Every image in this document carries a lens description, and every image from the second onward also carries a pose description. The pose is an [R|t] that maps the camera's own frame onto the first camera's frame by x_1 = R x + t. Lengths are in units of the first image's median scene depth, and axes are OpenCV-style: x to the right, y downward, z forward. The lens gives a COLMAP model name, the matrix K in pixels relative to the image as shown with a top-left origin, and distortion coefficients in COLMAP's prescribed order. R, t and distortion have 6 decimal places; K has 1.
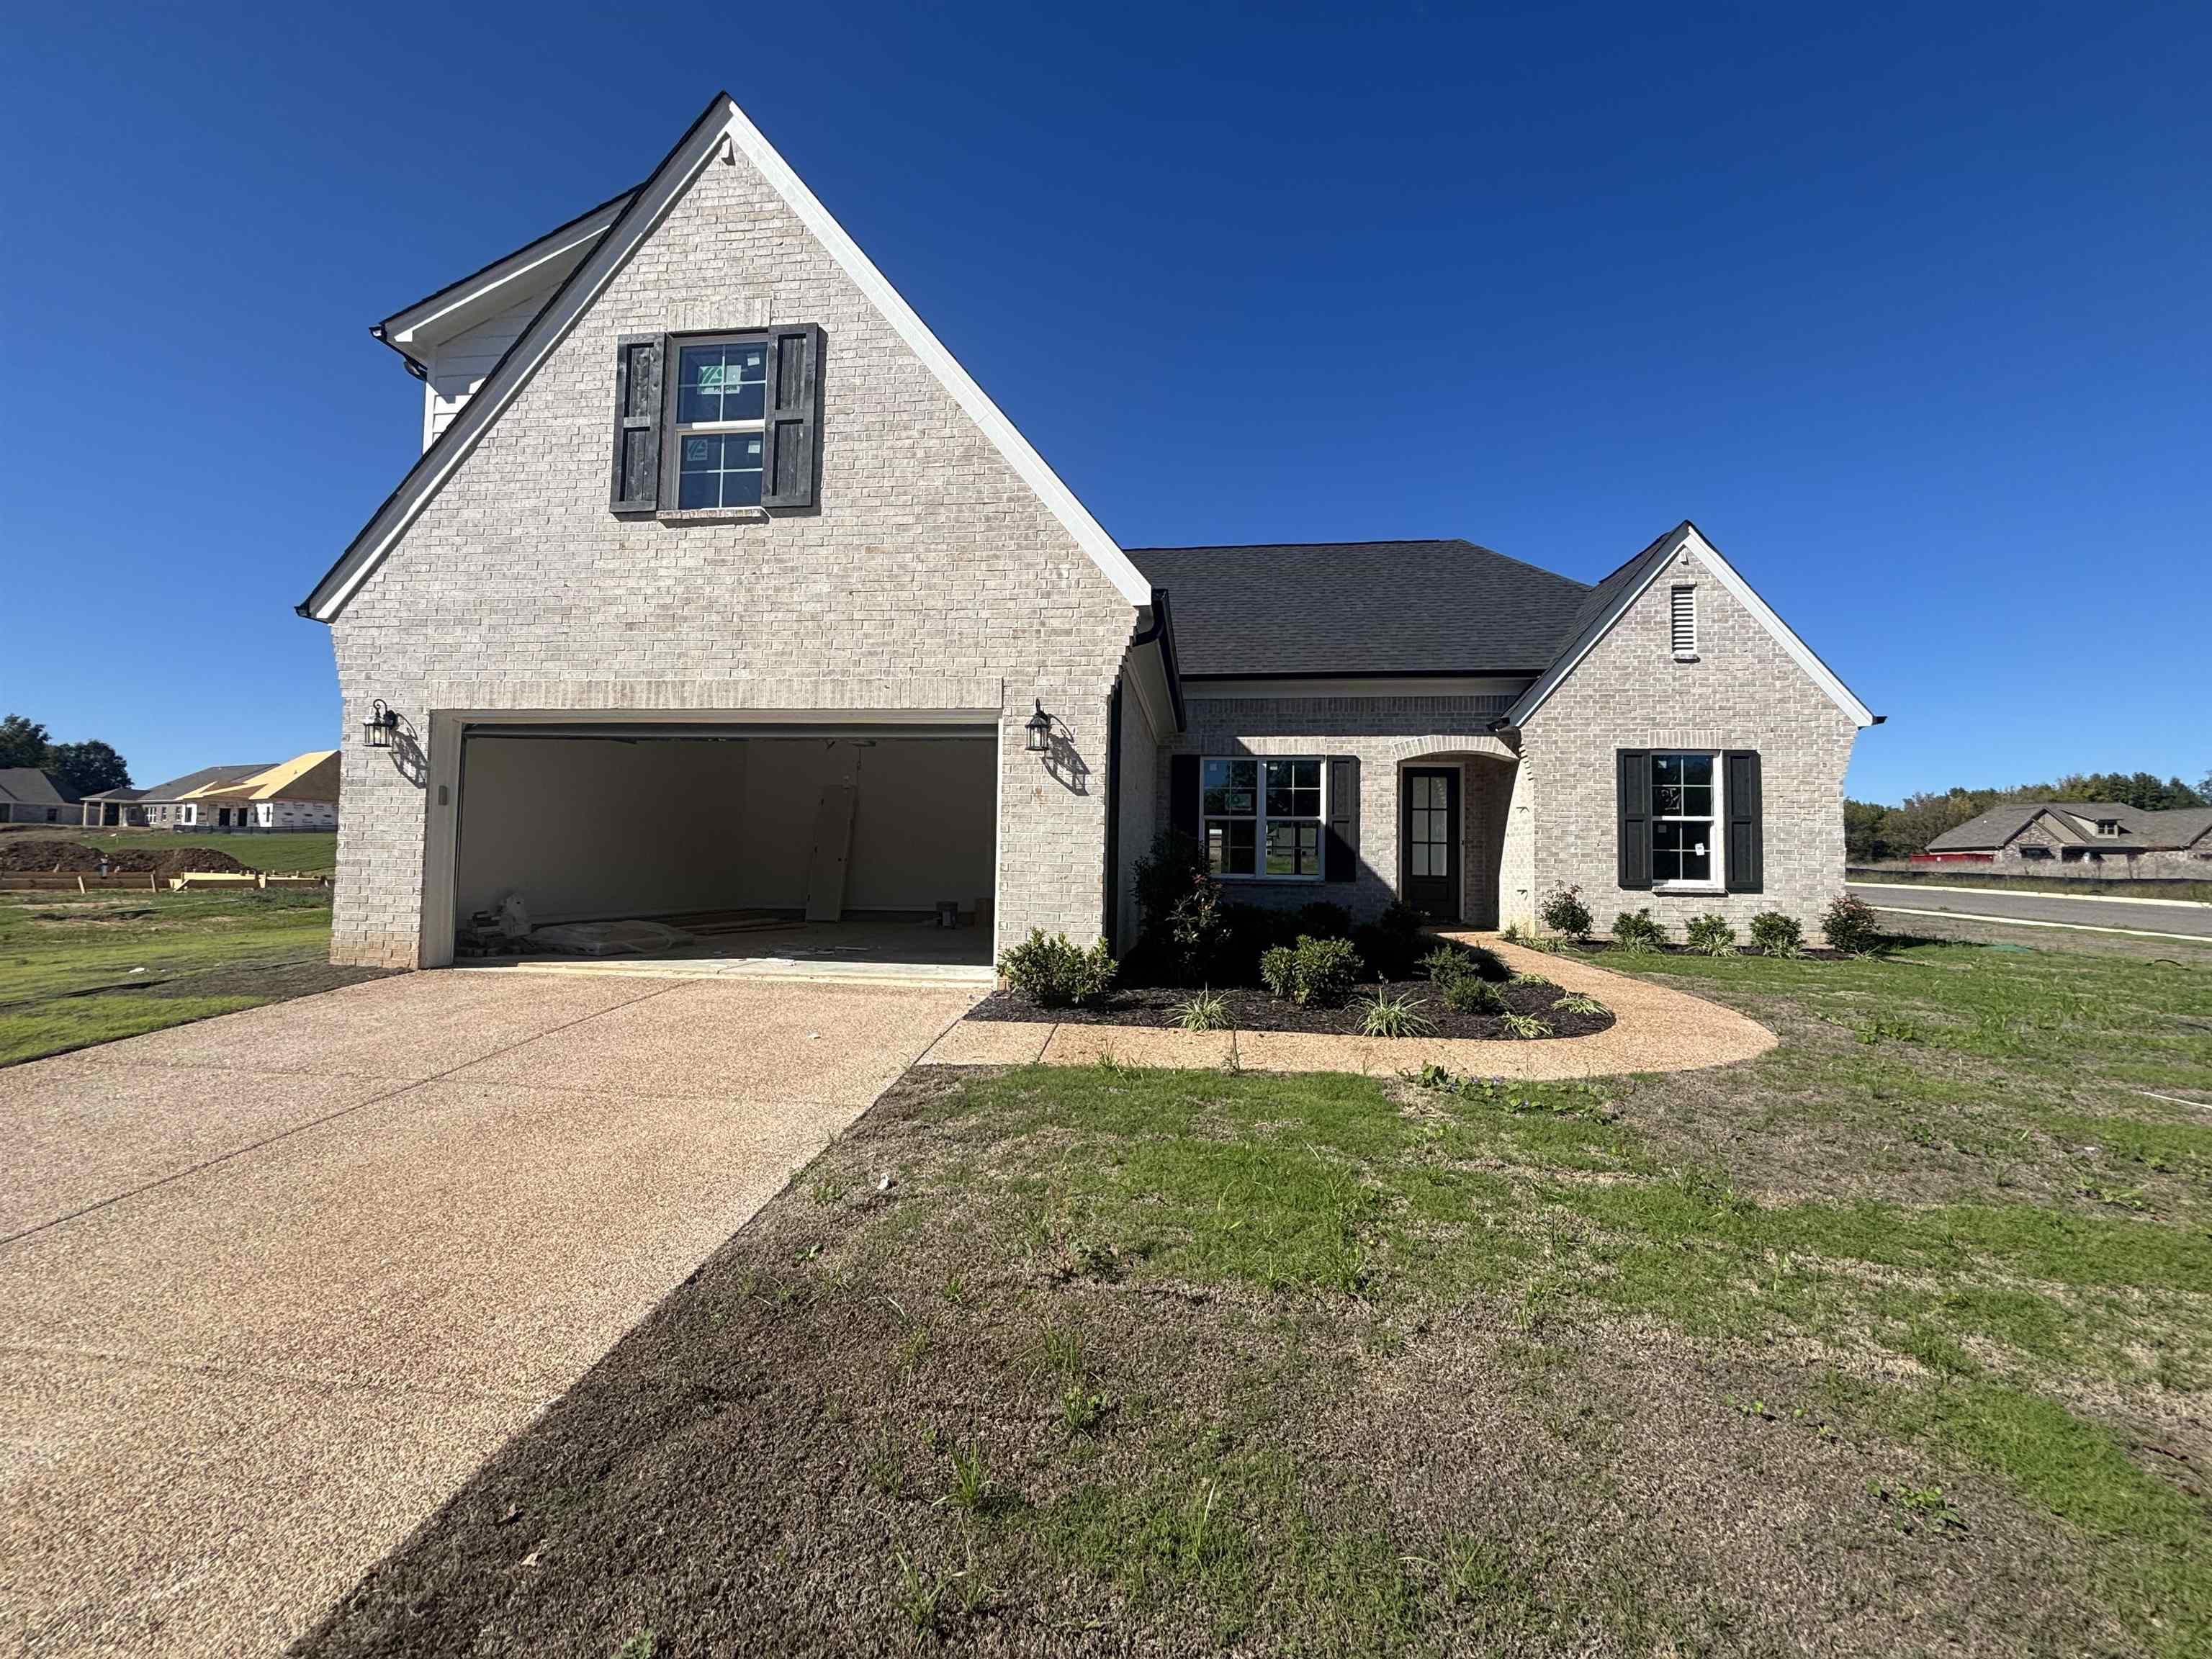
lens RADIAL K [[887.2, 0, 1104.9], [0, 887.2, 825.9], [0, 0, 1]] dist [-0.023111, -0.000282]
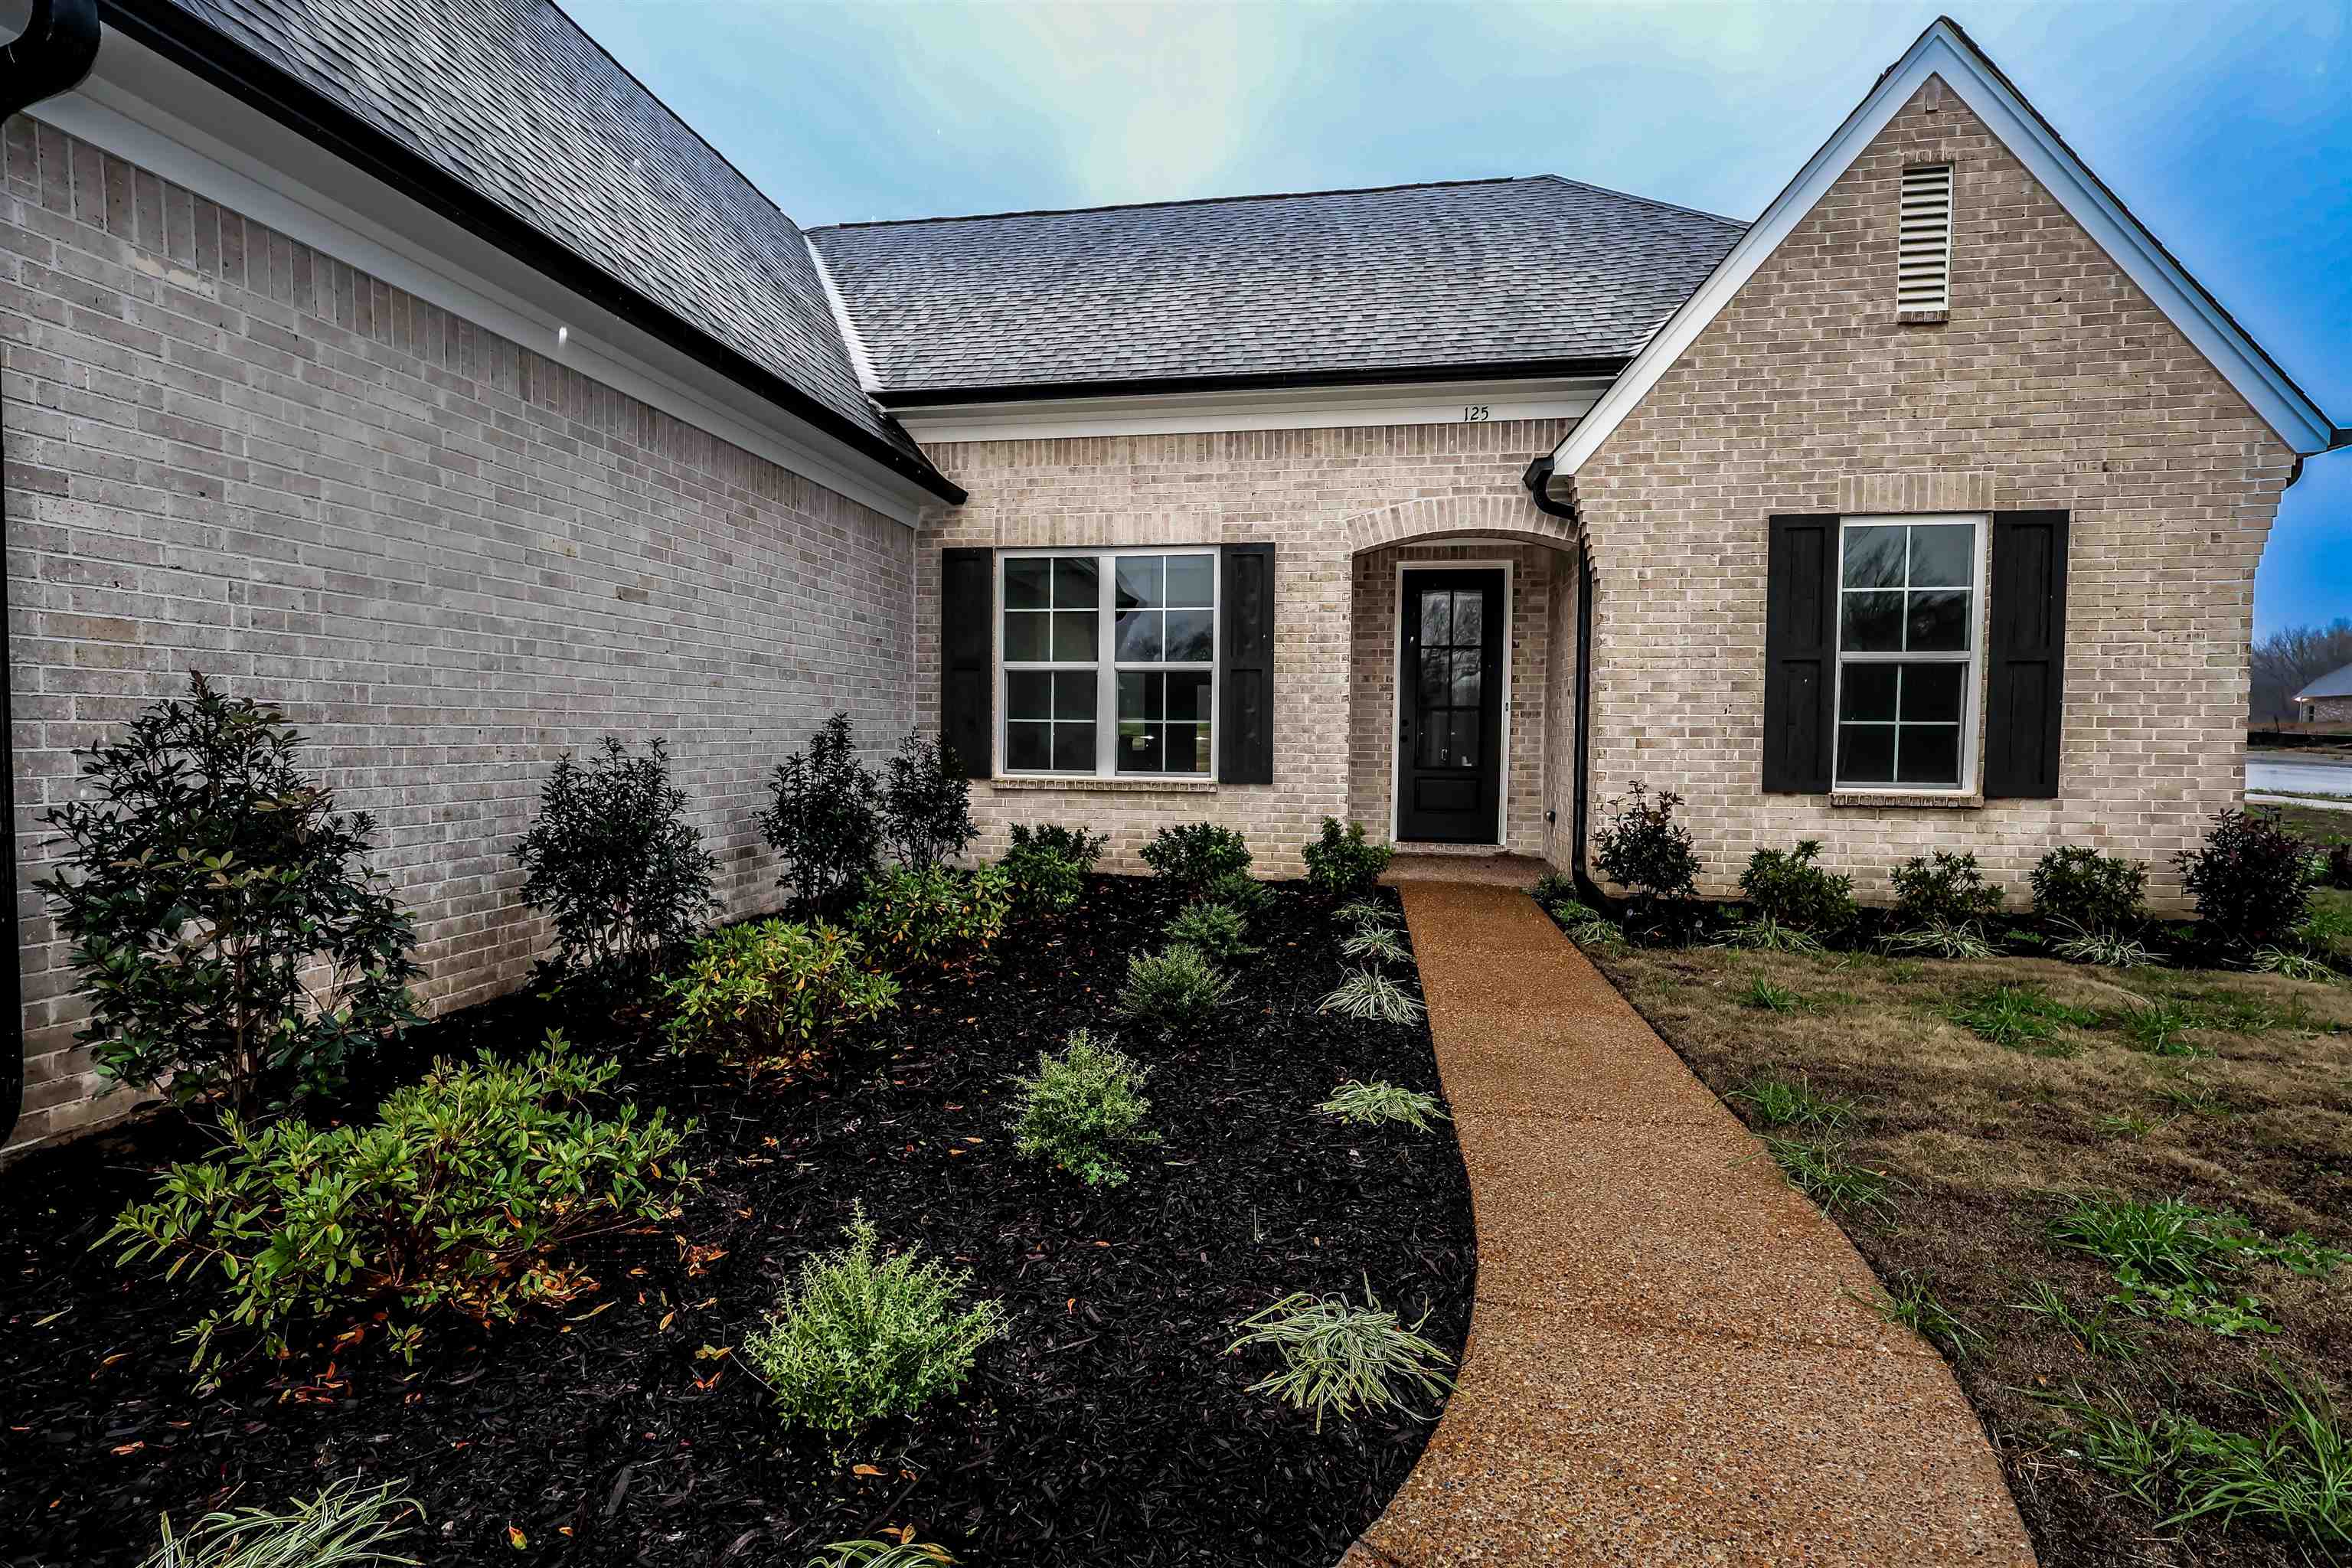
lens RADIAL K [[1093.8, 0, 1175.2], [0, 1093.8, 780.5], [0, 0, 1]] dist [-0.001040, 0.000483]
pose [[0.999595, -0.008513, -0.027153, 0.265228], [0.010906, 0.995951, 0.089231, 0.002340], [0.026283, -0.089491, 0.995641, 0.369828]]
